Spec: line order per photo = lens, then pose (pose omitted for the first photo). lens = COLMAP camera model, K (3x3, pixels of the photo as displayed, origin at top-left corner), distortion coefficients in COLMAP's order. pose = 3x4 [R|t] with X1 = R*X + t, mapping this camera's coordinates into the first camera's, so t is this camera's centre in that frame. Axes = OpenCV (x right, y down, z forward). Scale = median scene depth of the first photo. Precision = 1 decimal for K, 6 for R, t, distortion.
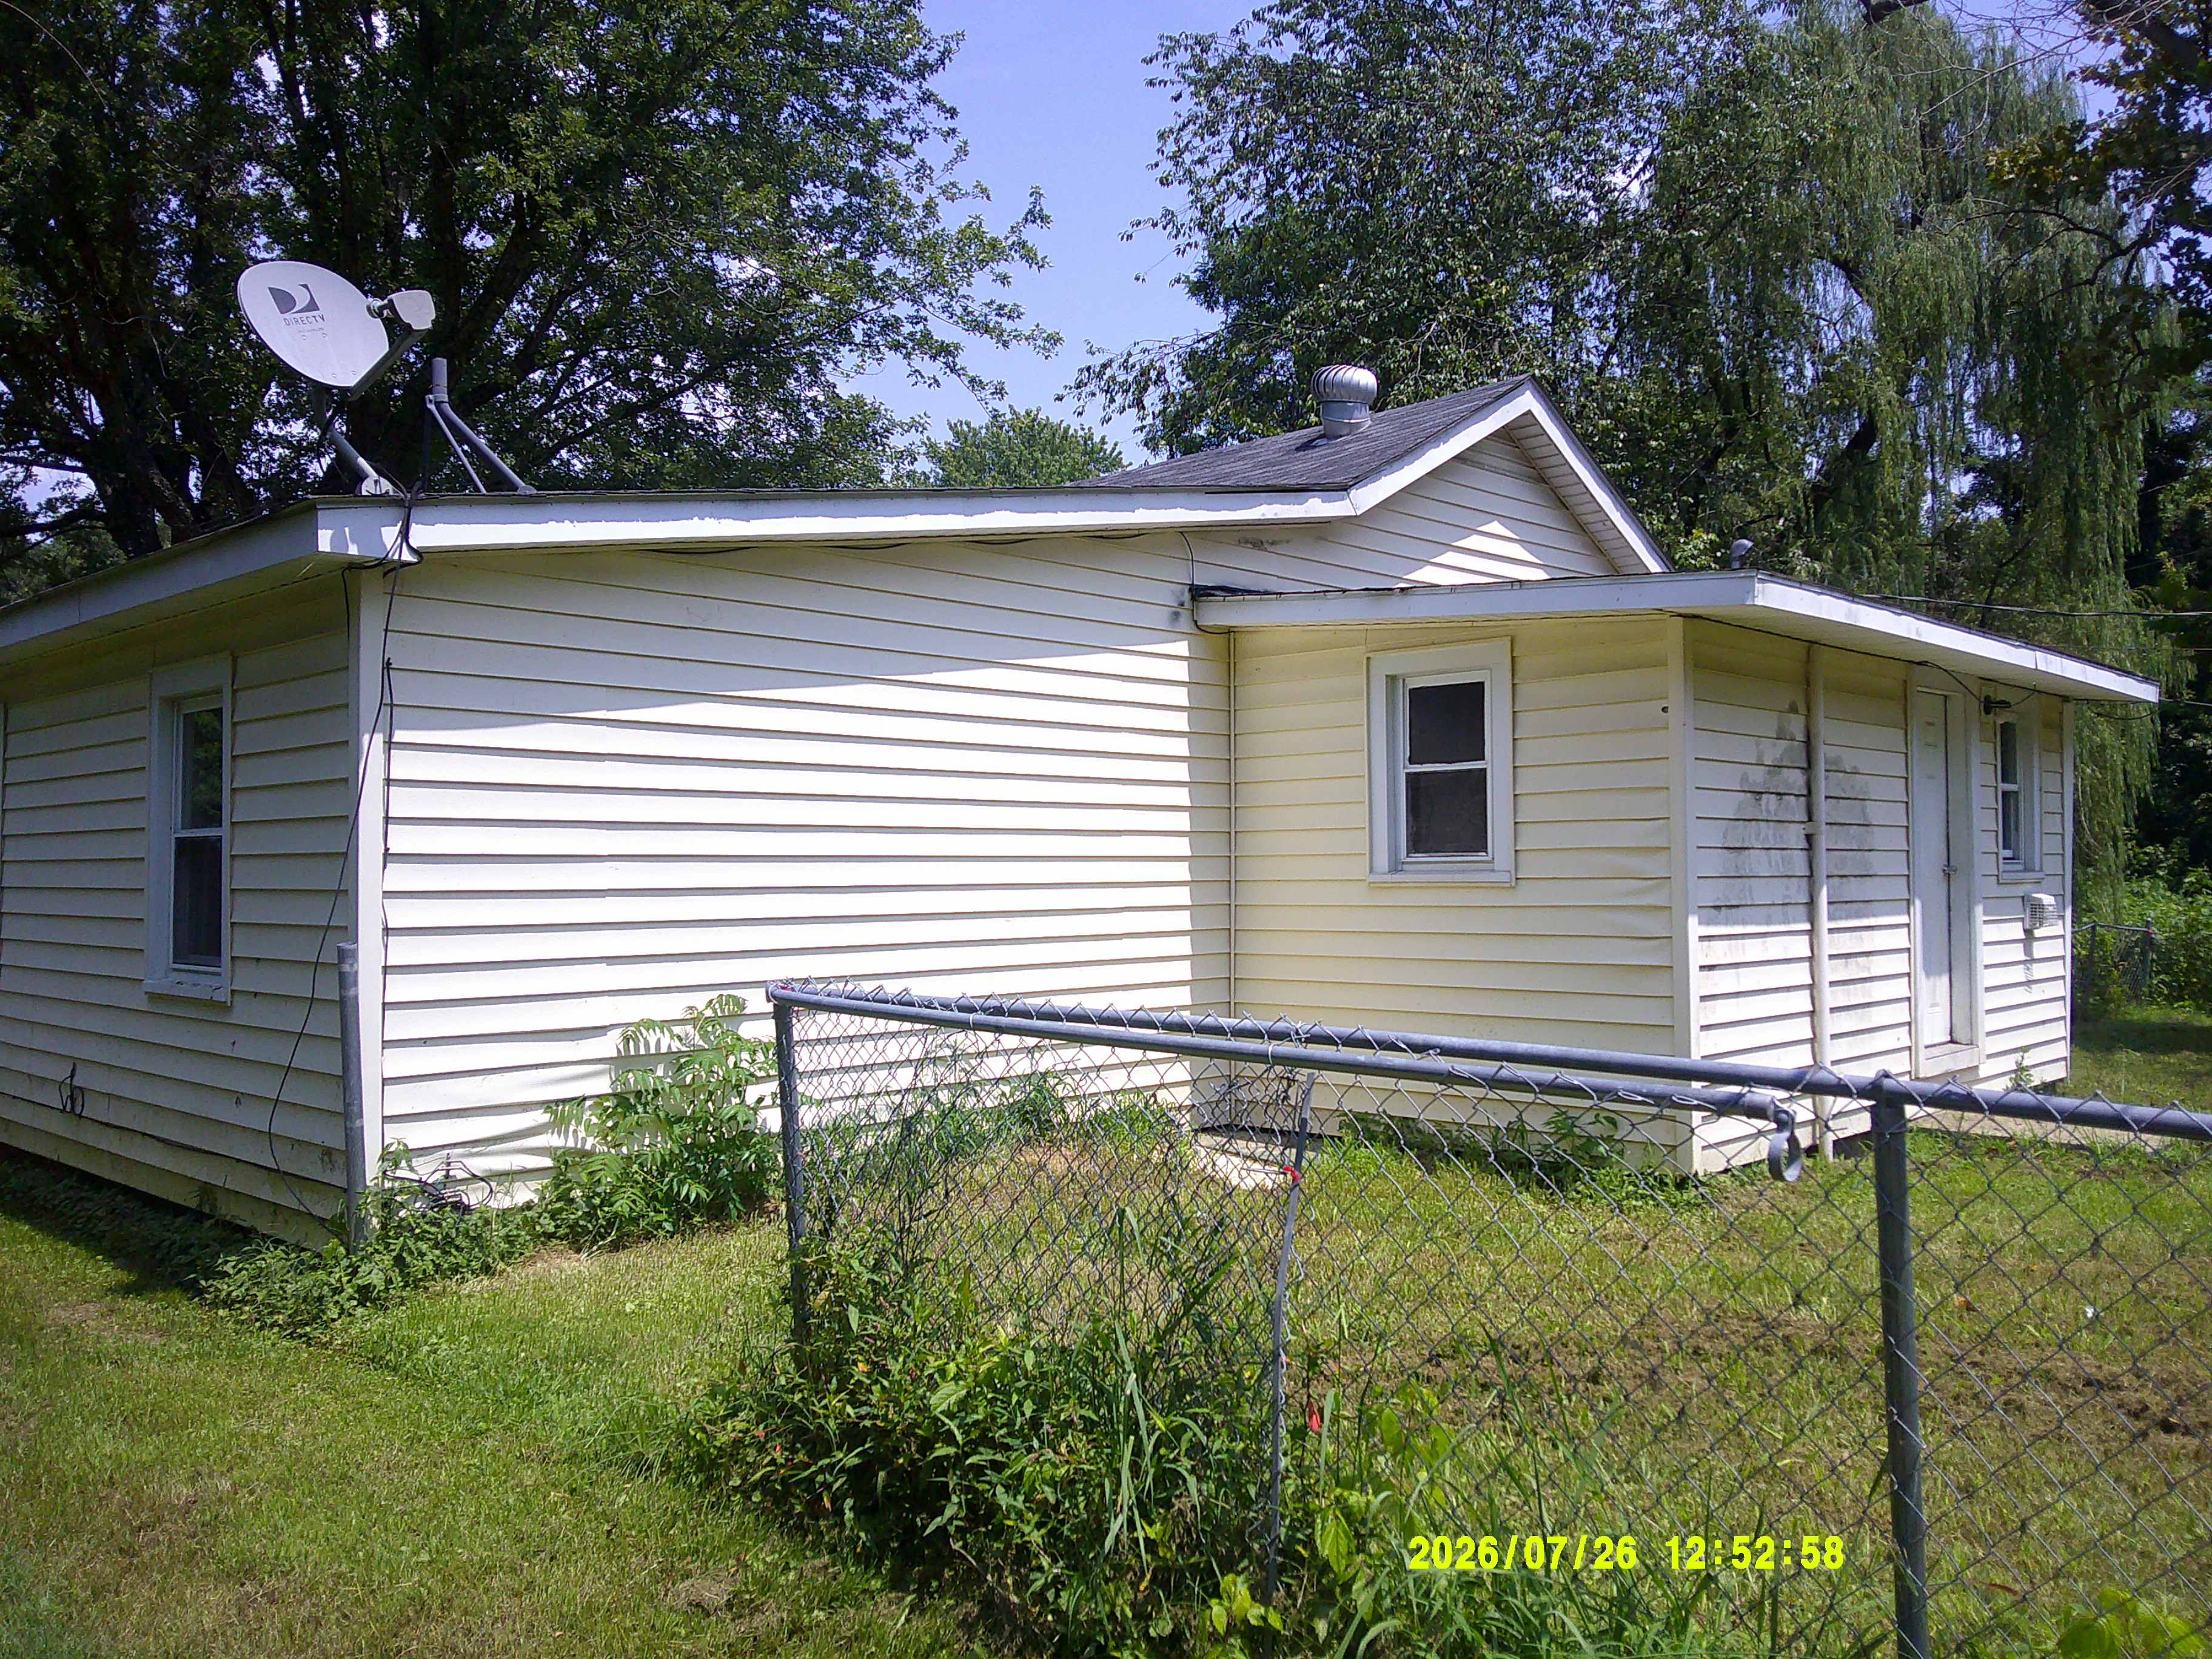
lens RADIAL K [[1802.4, 0, 1153.9], [0, 1802.4, 828.1], [0, 0, 1]] dist [0.079791, -0.143746]
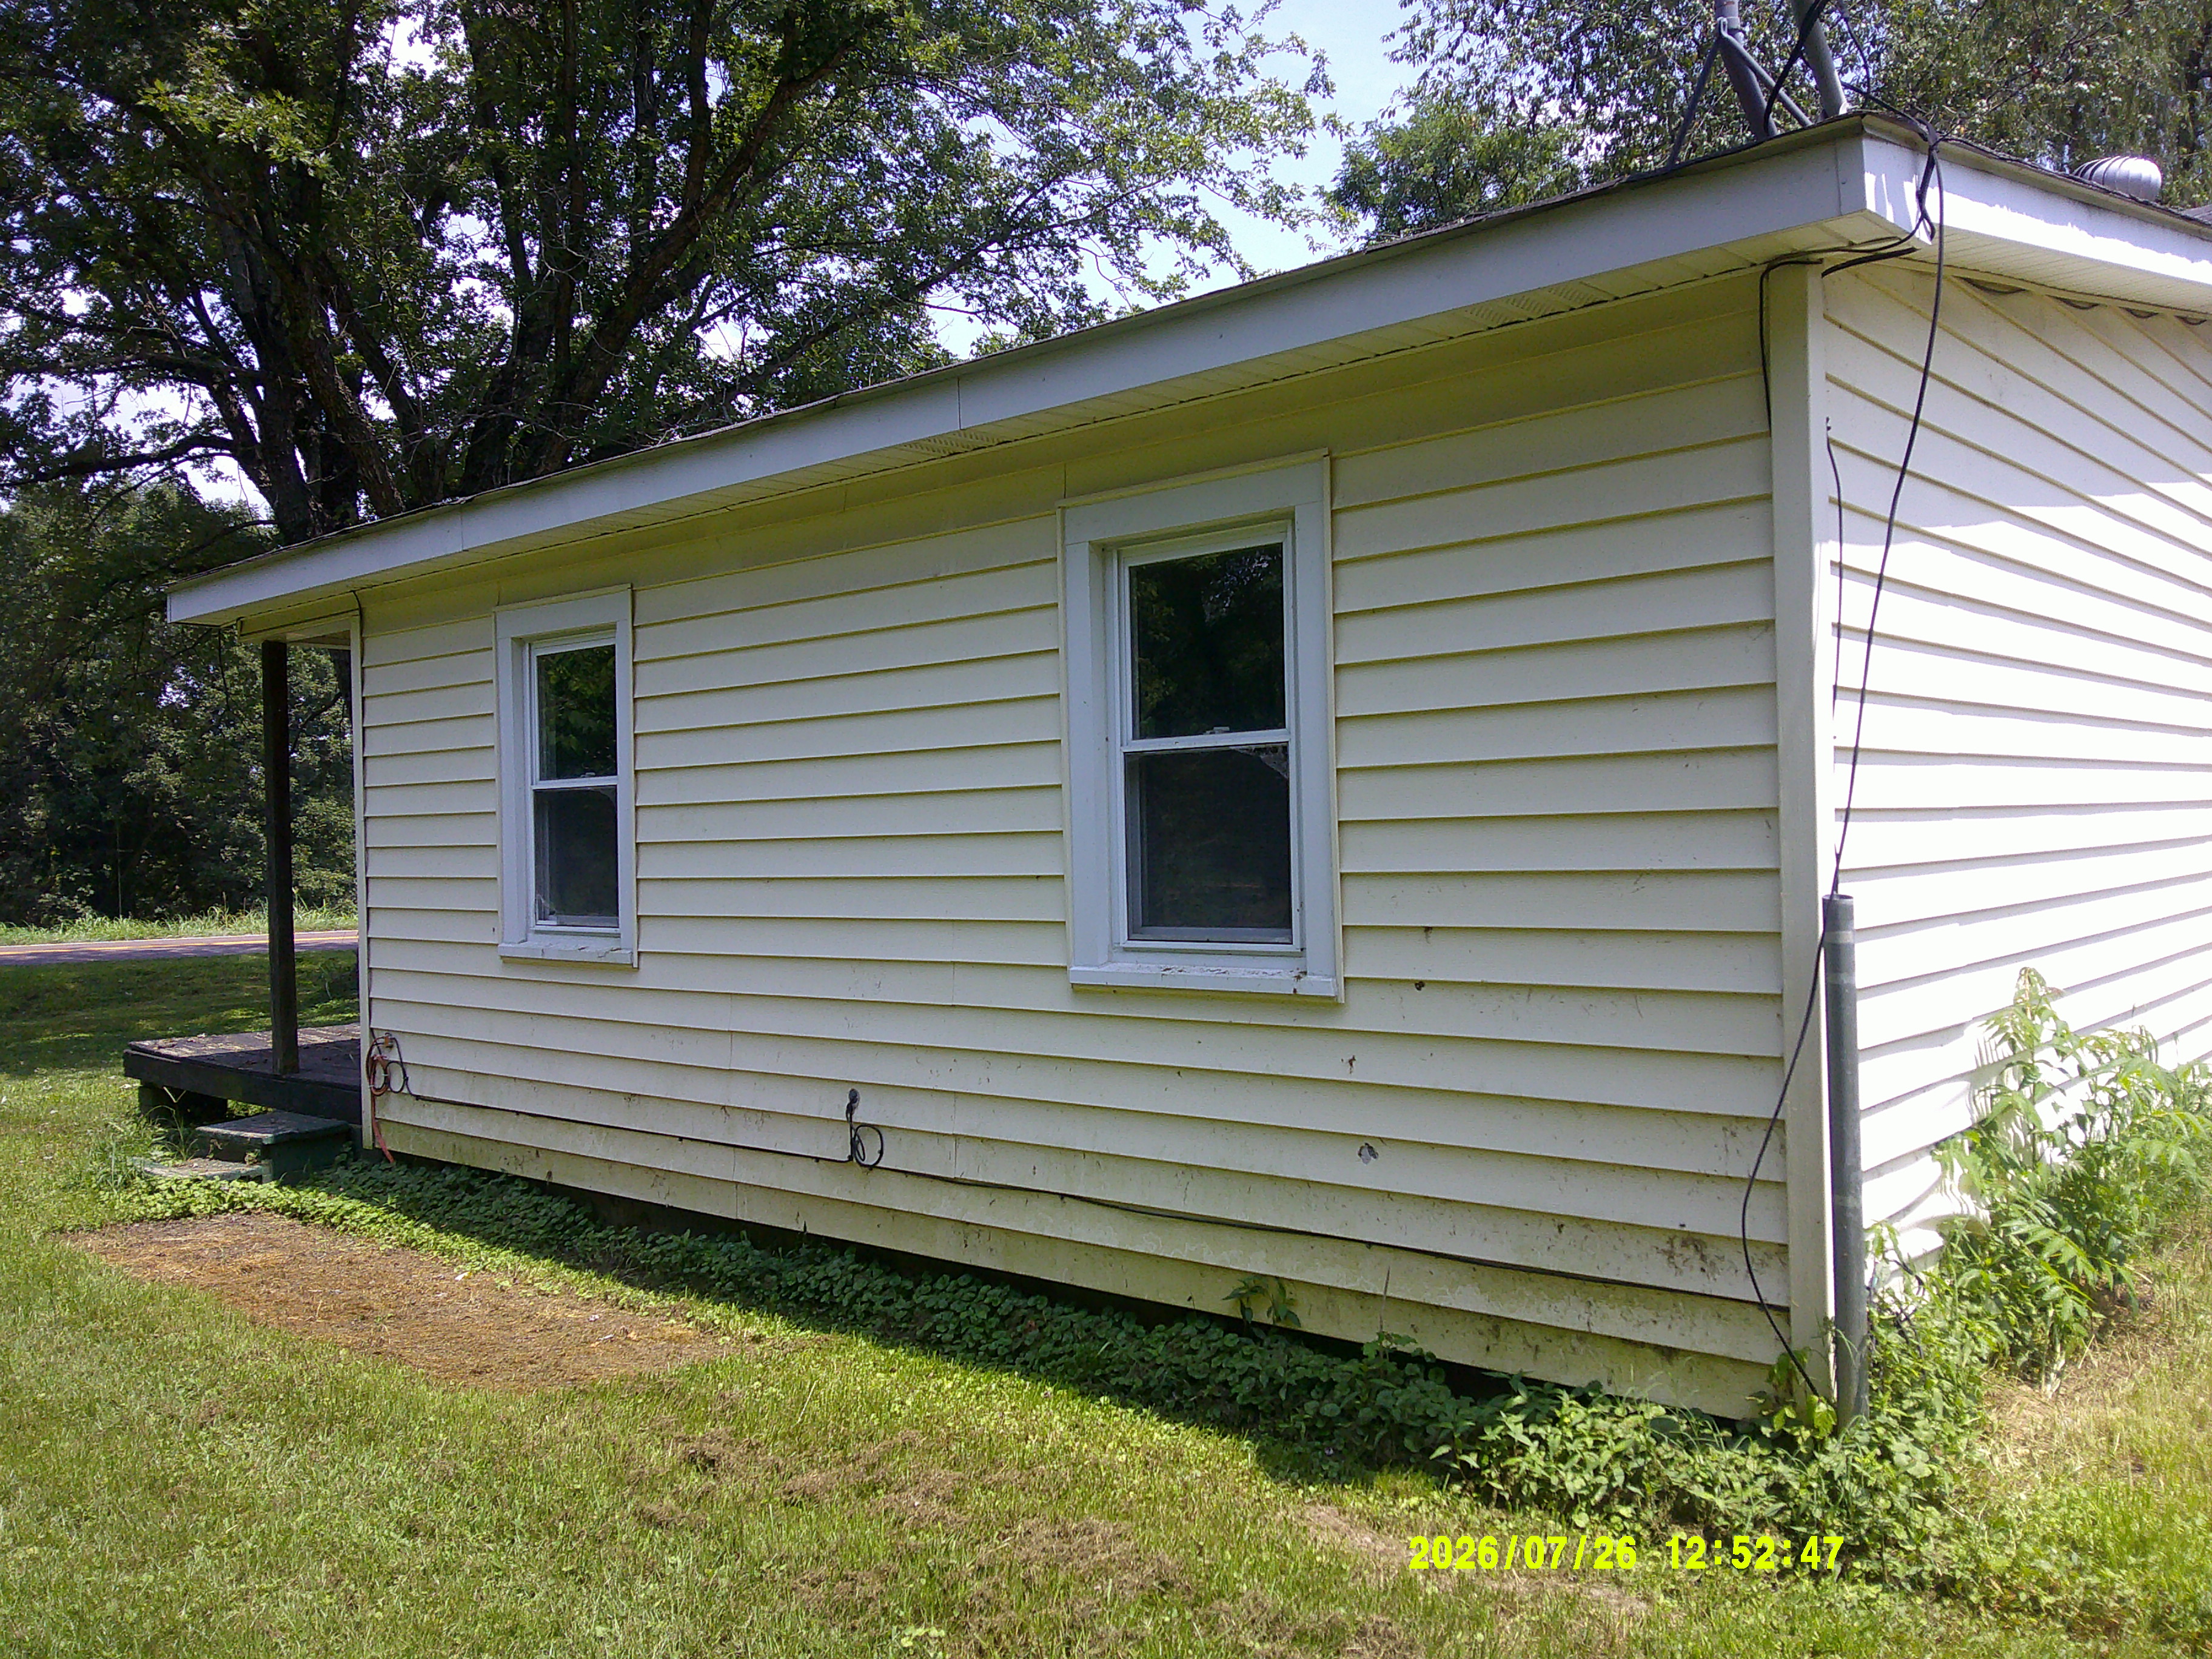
lens RADIAL K [[1802.4, 0, 1153.9], [0, 1802.4, 828.1], [0, 0, 1]] dist [0.079791, -0.143746]
pose [[0.998929, -0.019855, 0.041796, -0.442305], [0.019176, 0.999679, 0.016582, 0.017746], [-0.042112, -0.015762, 0.998989, 0.270745]]
